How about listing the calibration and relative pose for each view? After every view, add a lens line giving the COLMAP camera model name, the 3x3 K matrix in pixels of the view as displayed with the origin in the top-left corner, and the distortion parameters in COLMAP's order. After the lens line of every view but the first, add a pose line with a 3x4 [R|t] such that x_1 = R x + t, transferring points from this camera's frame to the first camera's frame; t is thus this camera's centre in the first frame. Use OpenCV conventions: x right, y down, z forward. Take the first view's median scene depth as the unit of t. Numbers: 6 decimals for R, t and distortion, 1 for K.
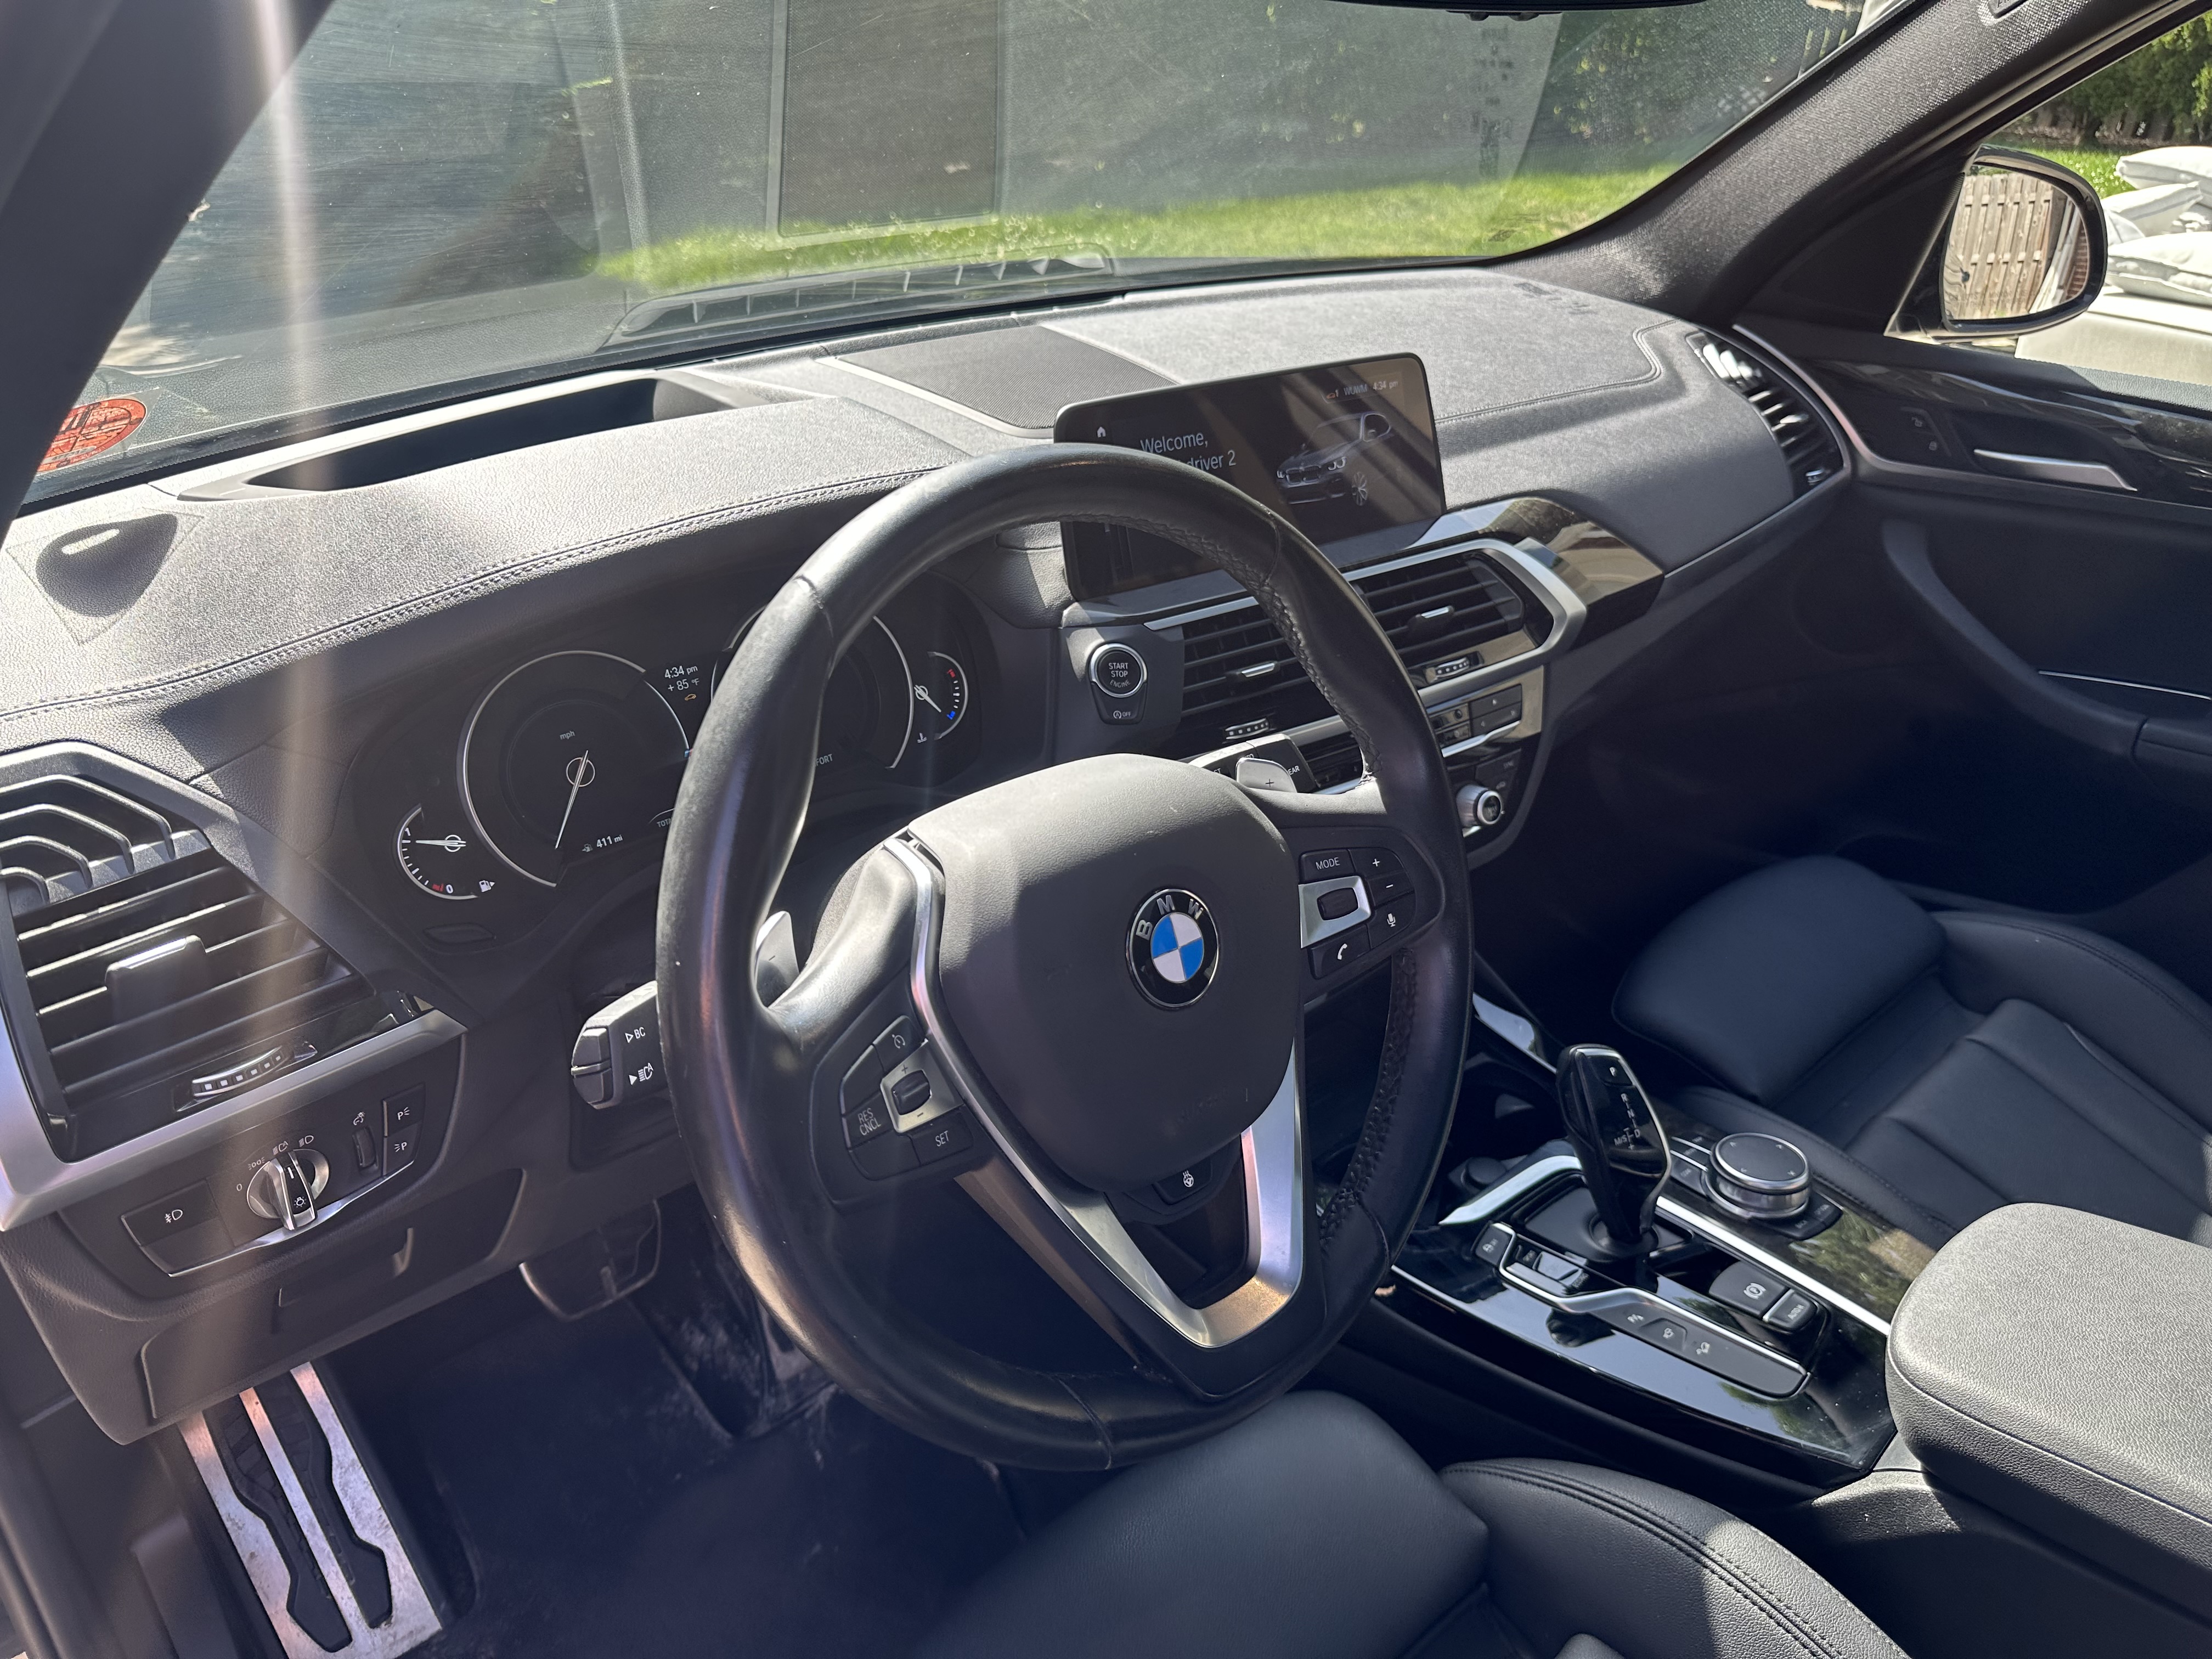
lens RADIAL K [[1557.2, 0, 1104.0], [0, 1557.2, 836.0], [0, 0, 1]] dist [0.024507, -0.048190]
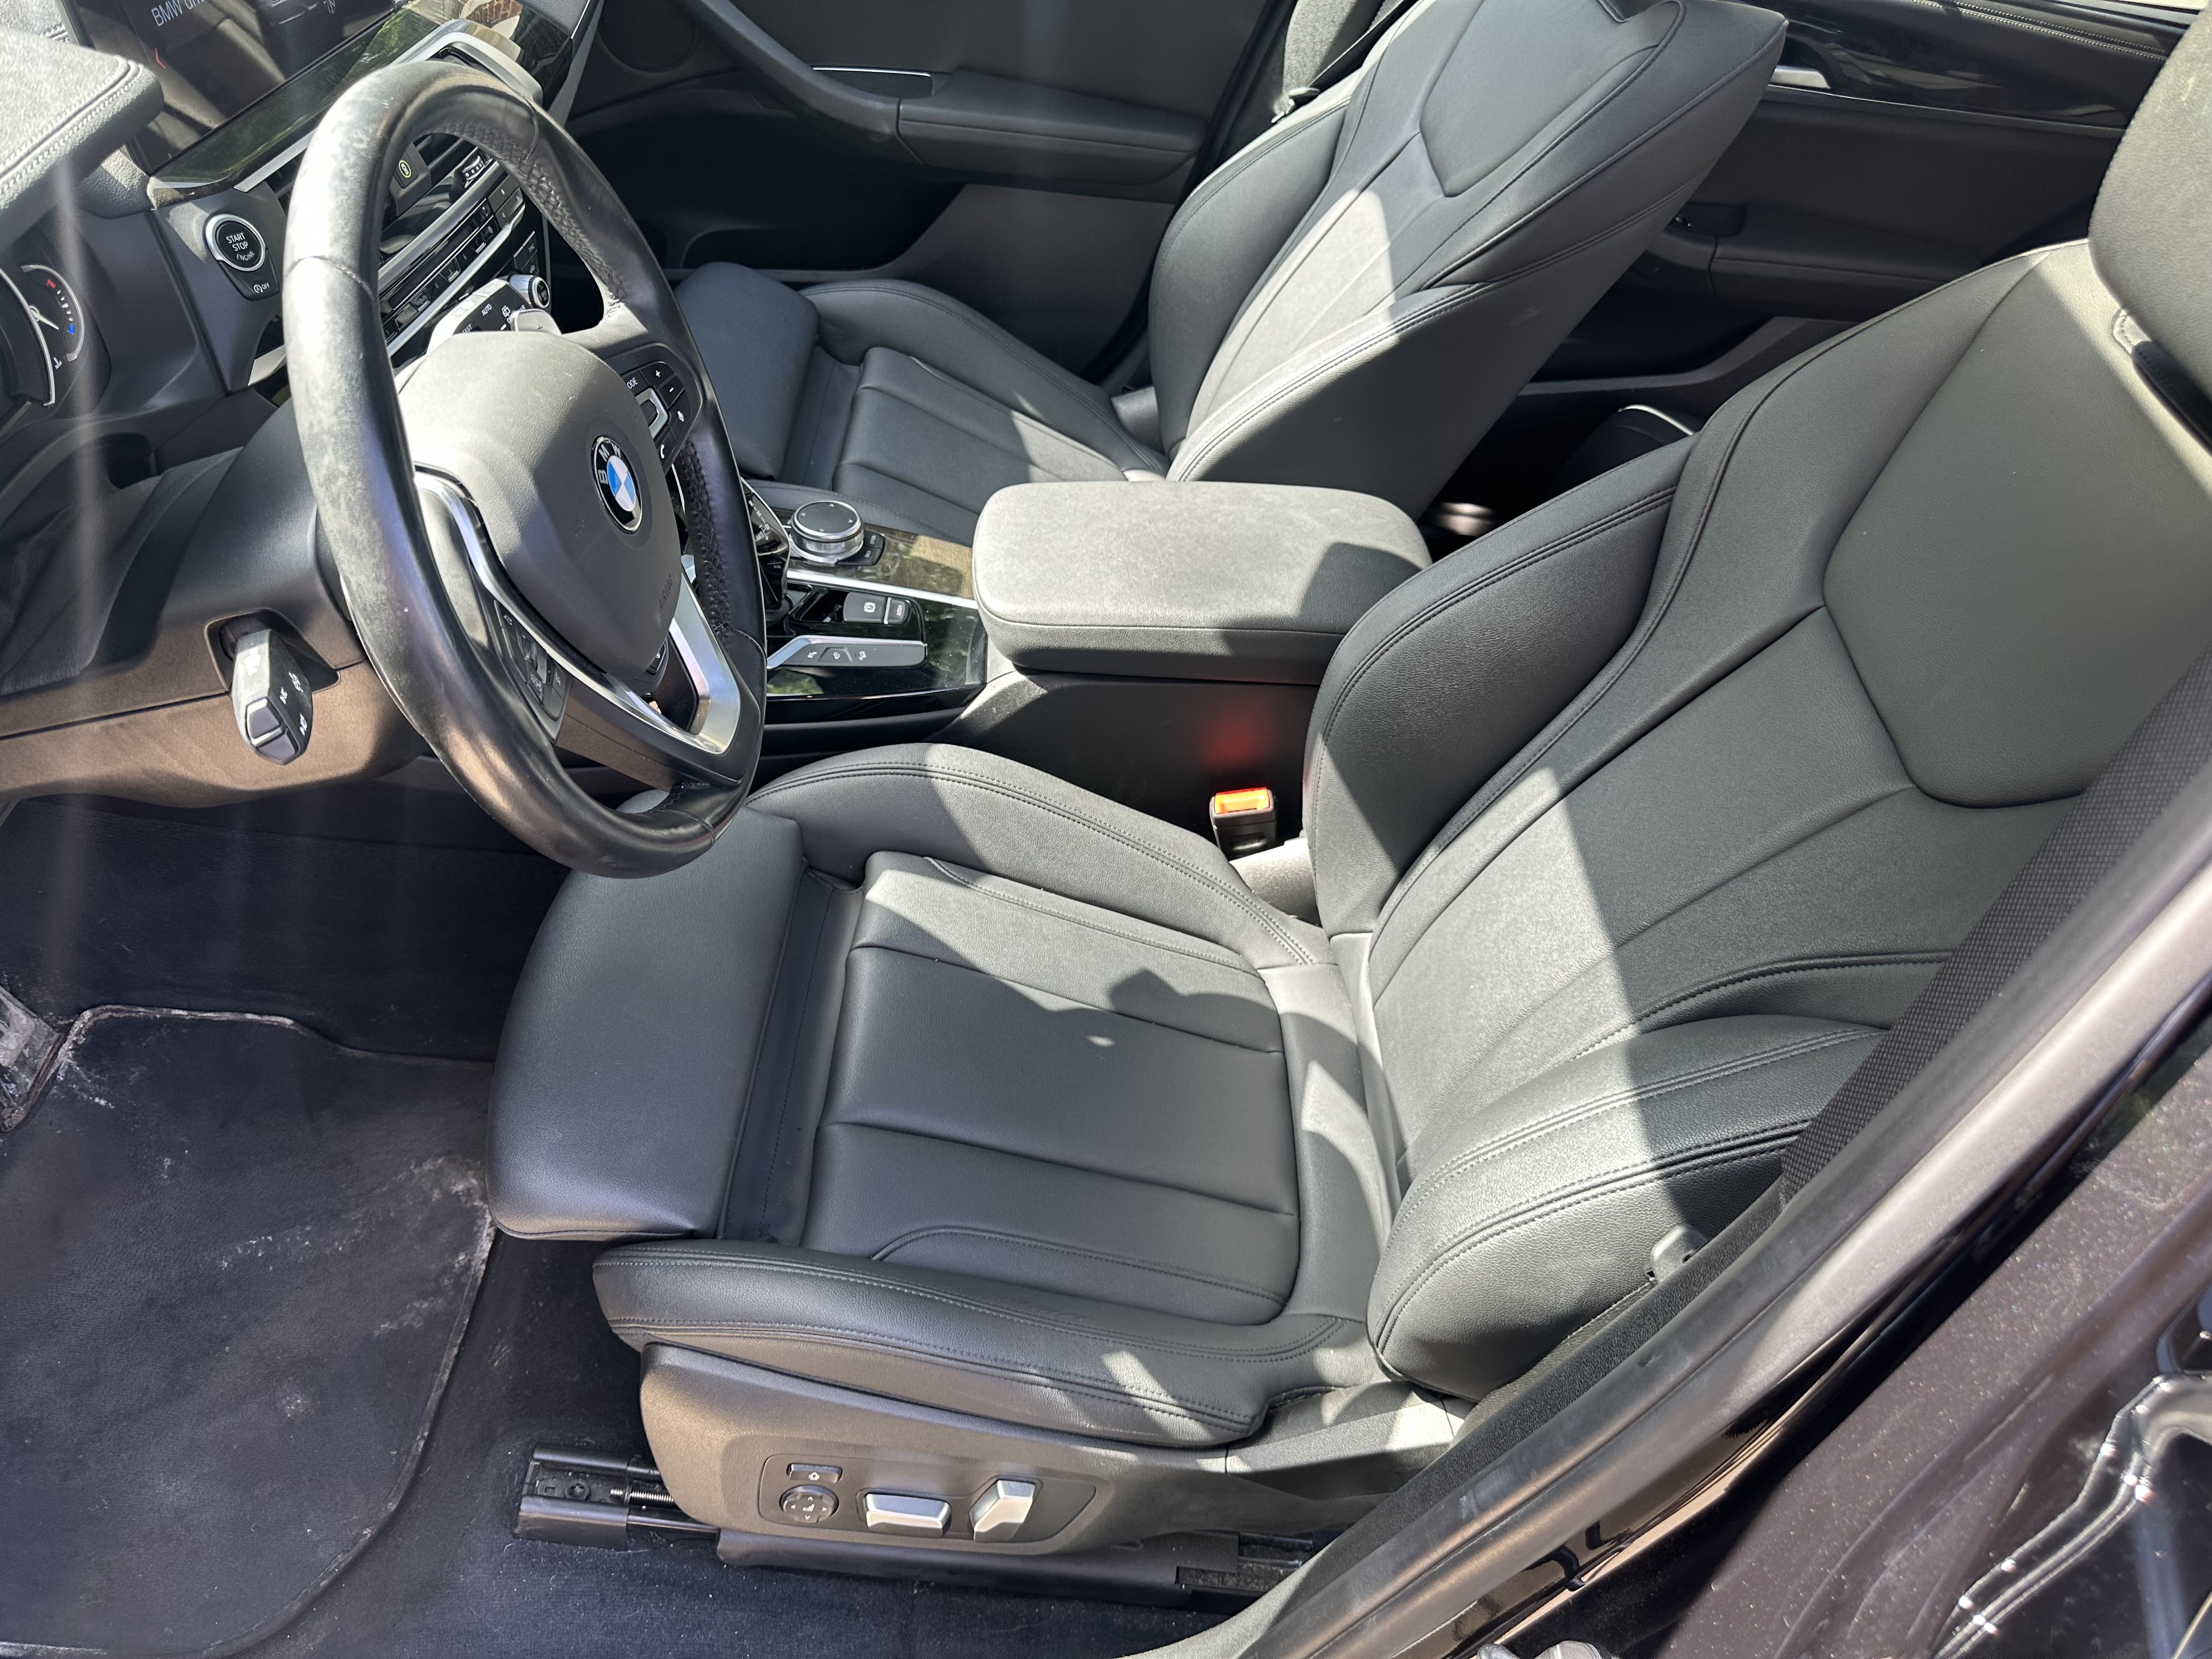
lens RADIAL K [[1557.2, 0, 1112.4], [0, 1557.2, 832.9], [0, 0, 1]] dist [0.024507, -0.048190]
pose [[0.669191, -0.431733, 0.604806, -0.379238], [0.176370, 0.882928, 0.435122, -0.106176], [-0.721857, -0.184511, 0.666992, -0.147854]]
